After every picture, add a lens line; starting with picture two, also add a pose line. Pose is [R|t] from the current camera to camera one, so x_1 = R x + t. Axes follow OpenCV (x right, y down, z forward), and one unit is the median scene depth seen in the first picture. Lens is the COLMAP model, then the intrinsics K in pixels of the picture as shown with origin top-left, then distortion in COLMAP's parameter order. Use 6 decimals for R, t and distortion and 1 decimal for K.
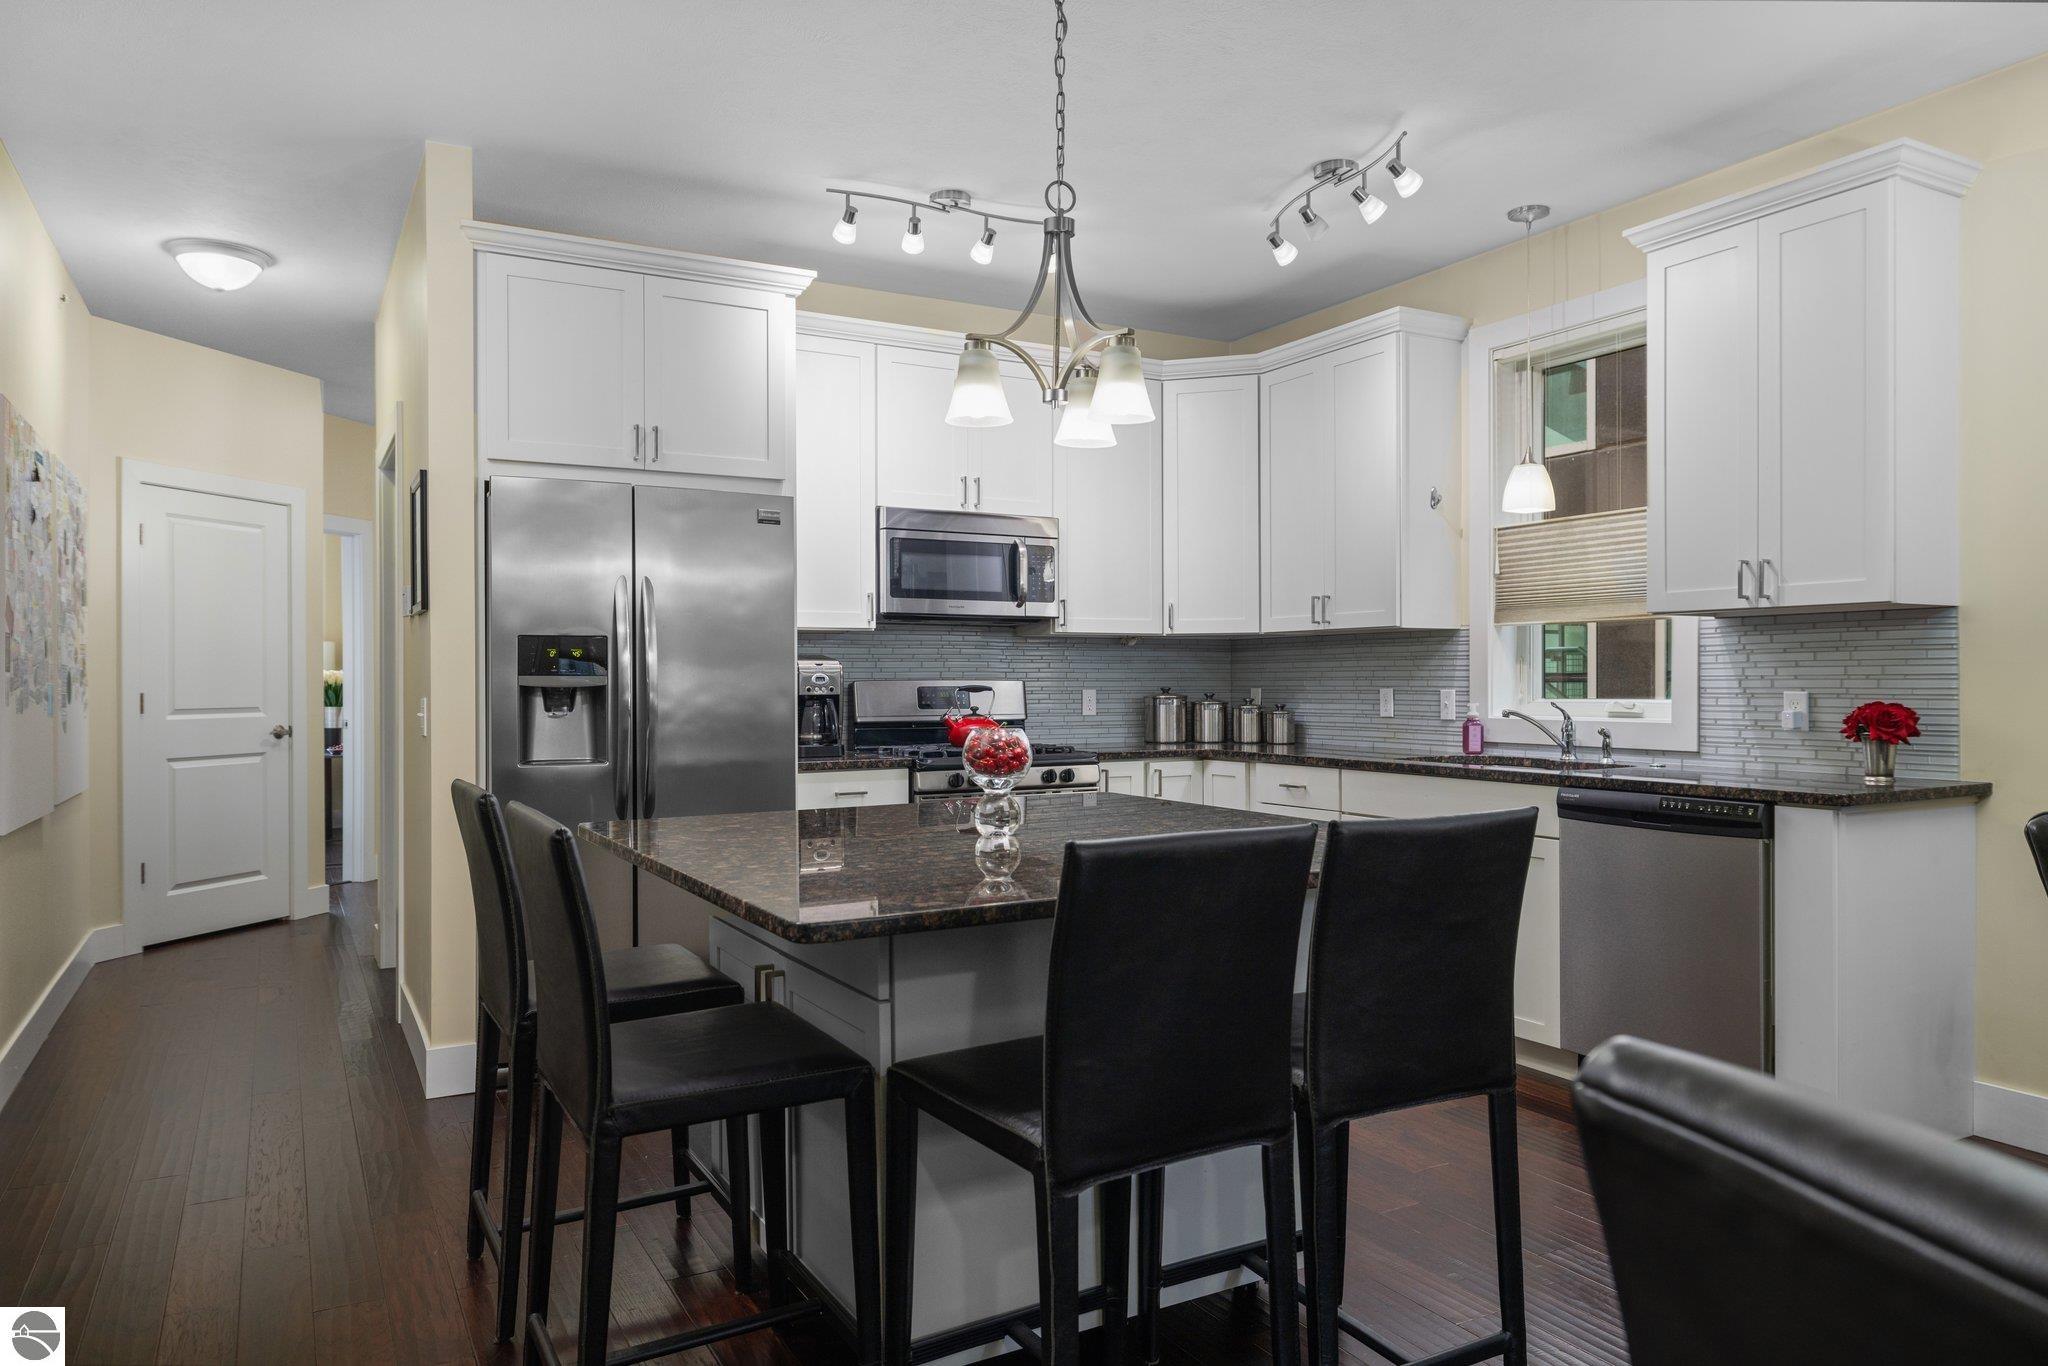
lens RADIAL K [[1356.7, 0, 1015.8], [0, 1356.7, 685.5], [0, 0, 1]] dist [-0.000092, -0.002423]
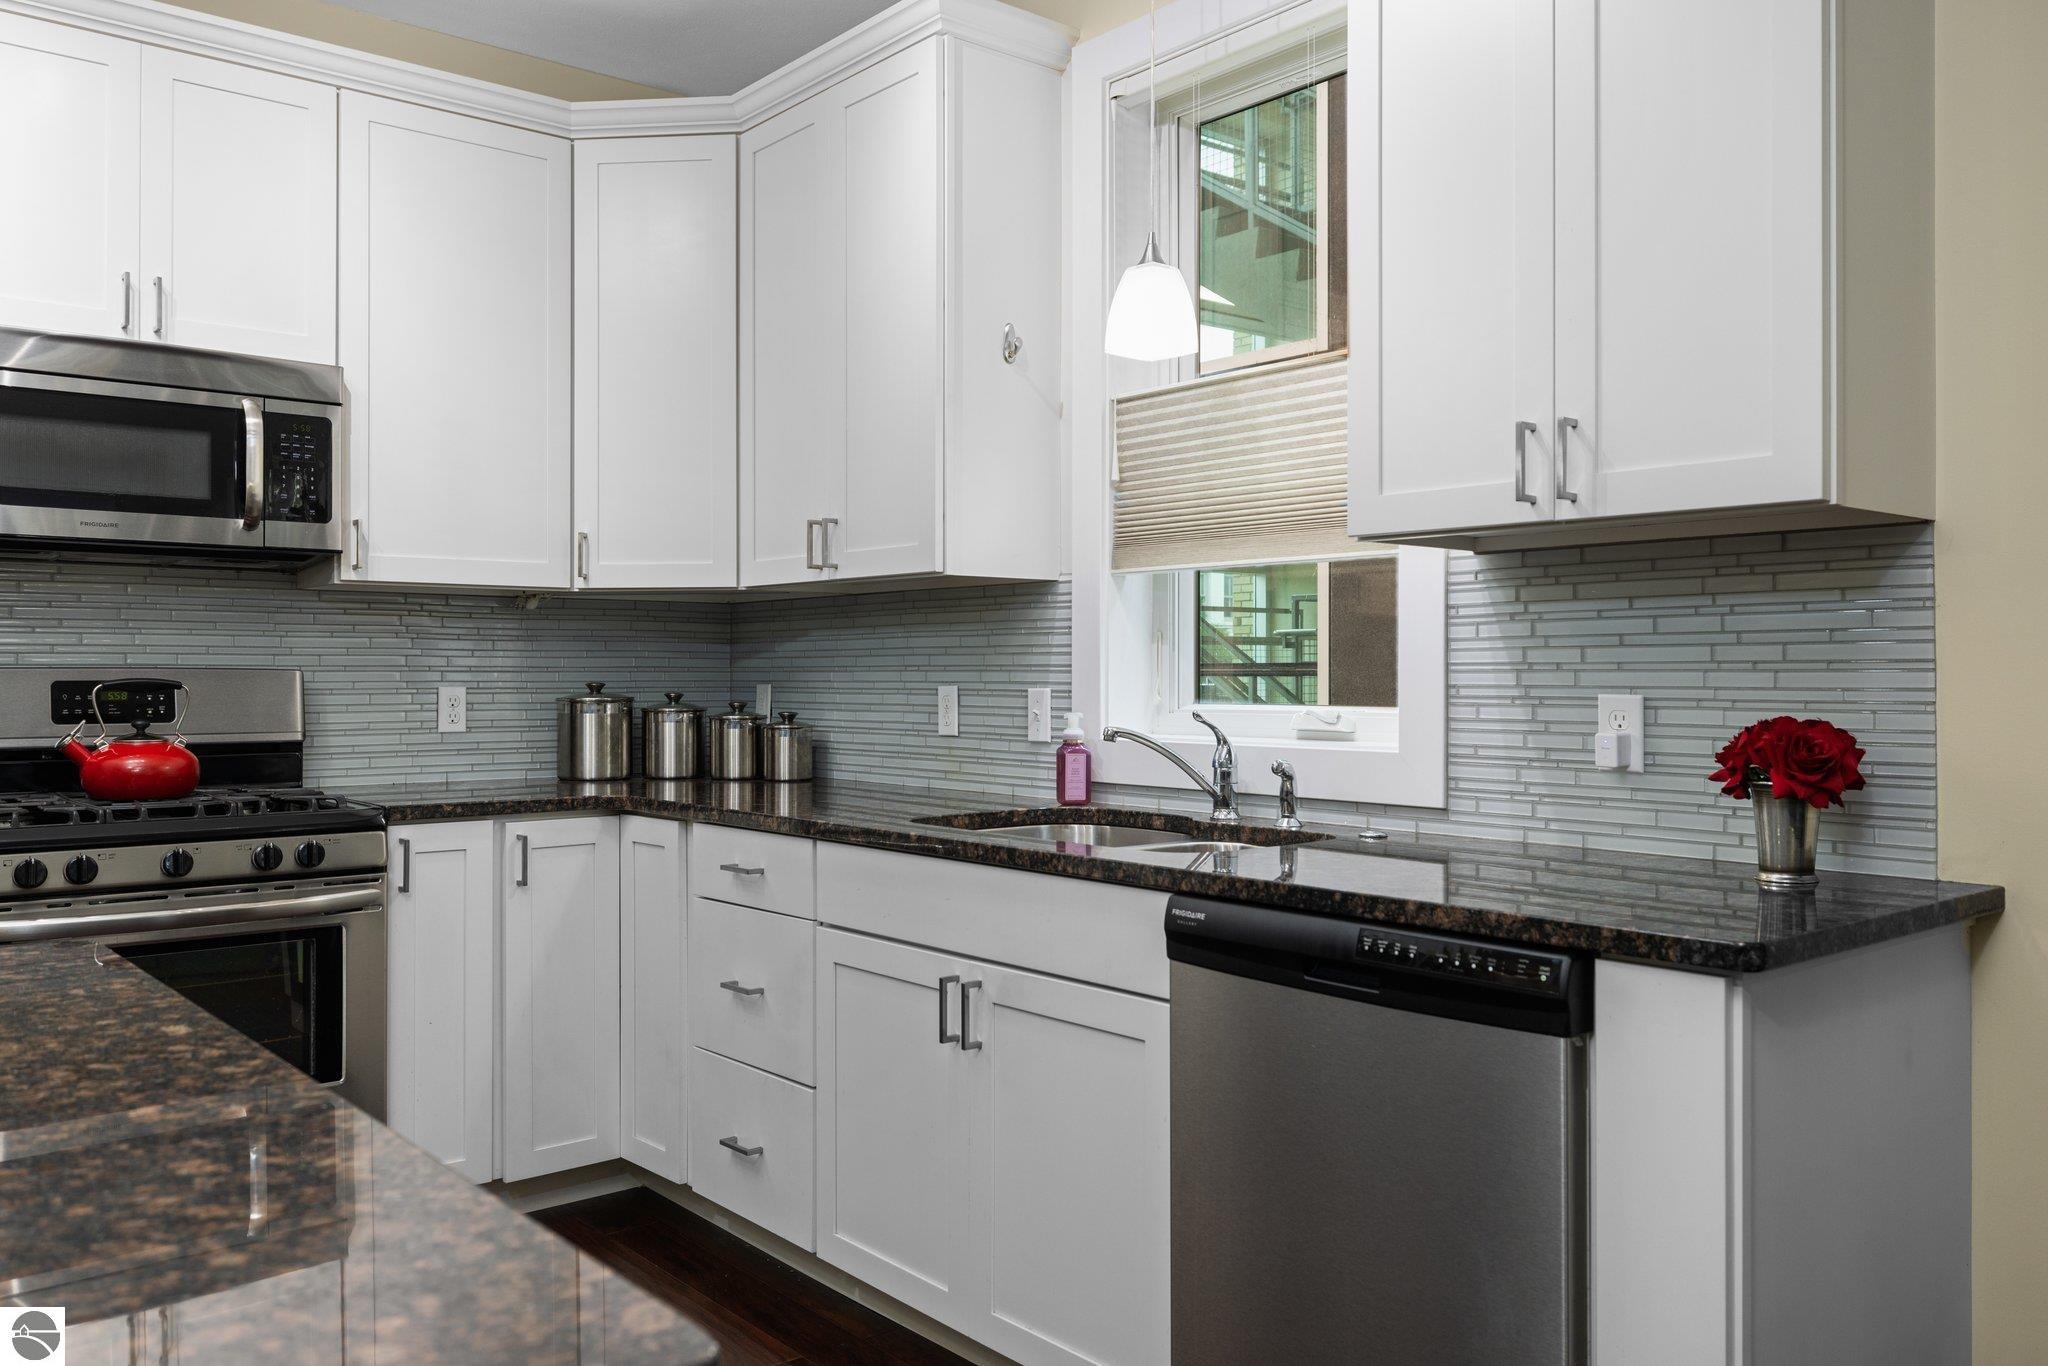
lens RADIAL K [[1595.4, 0, 1024.0], [0, 1595.4, 683.0], [0, 0, 1]] dist [-0.017154, -0.004441]
pose [[0.981241, 0.001684, 0.192777, 0.193481], [-0.002117, 0.999996, 0.002044, -0.000422], [-0.192772, -0.002414, 0.981241, 0.367835]]
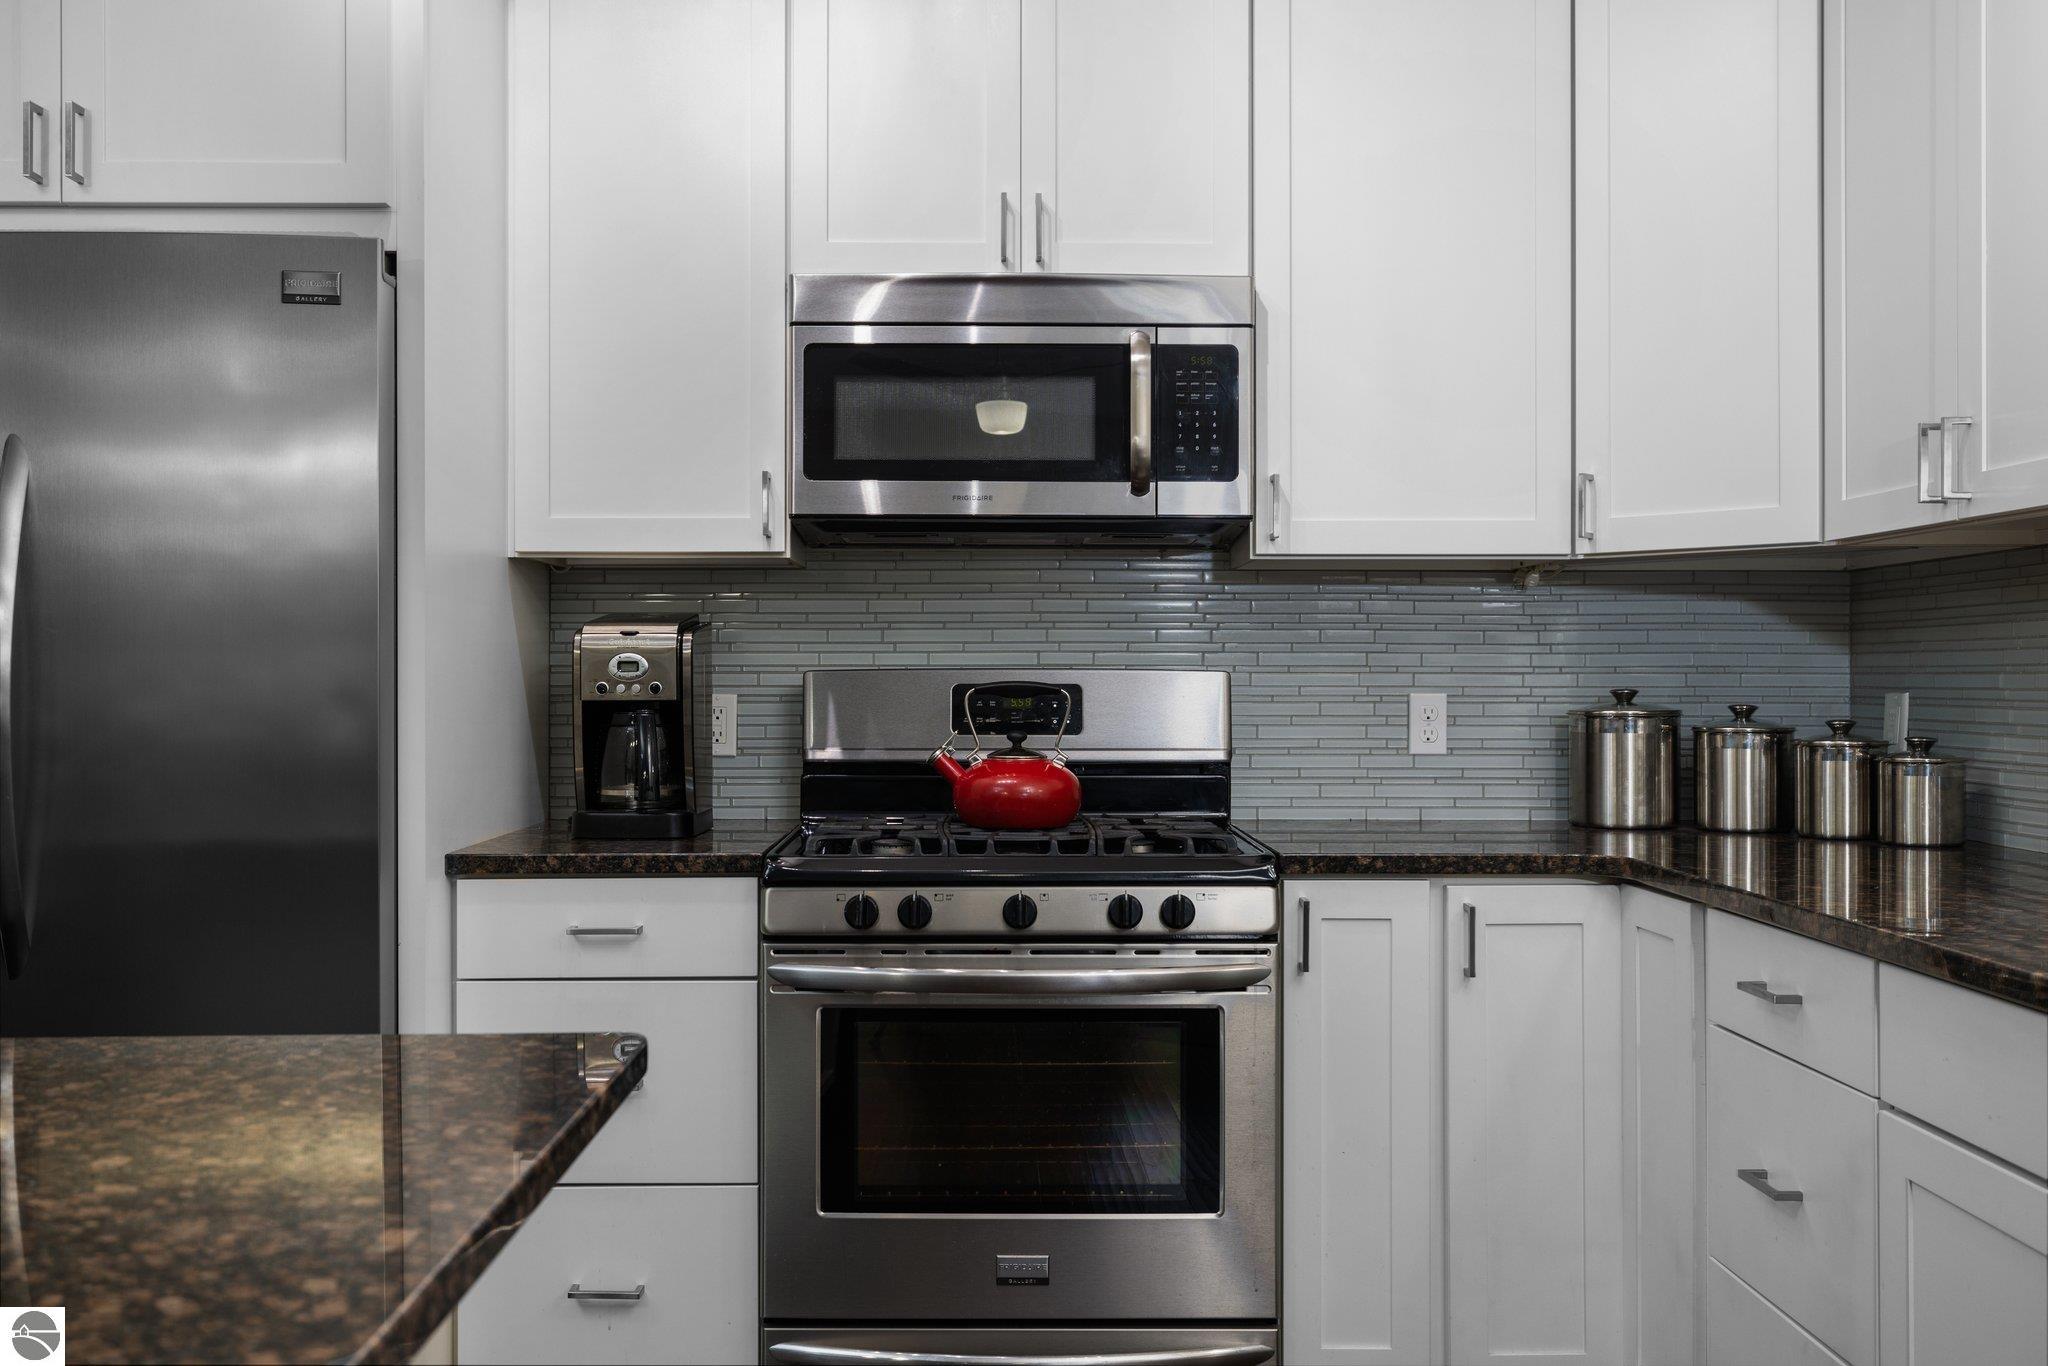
lens RADIAL K [[1856.7, 0, 973.5], [0, 1856.7, 675.0], [0, 0, 1]] dist [0.001415, -0.003277]
pose [[0.873538, 0.003539, -0.486743, 0.256627], [-0.005098, 0.999985, -0.001878, -0.001020], [0.486730, 0.004122, 0.873543, 0.516770]]
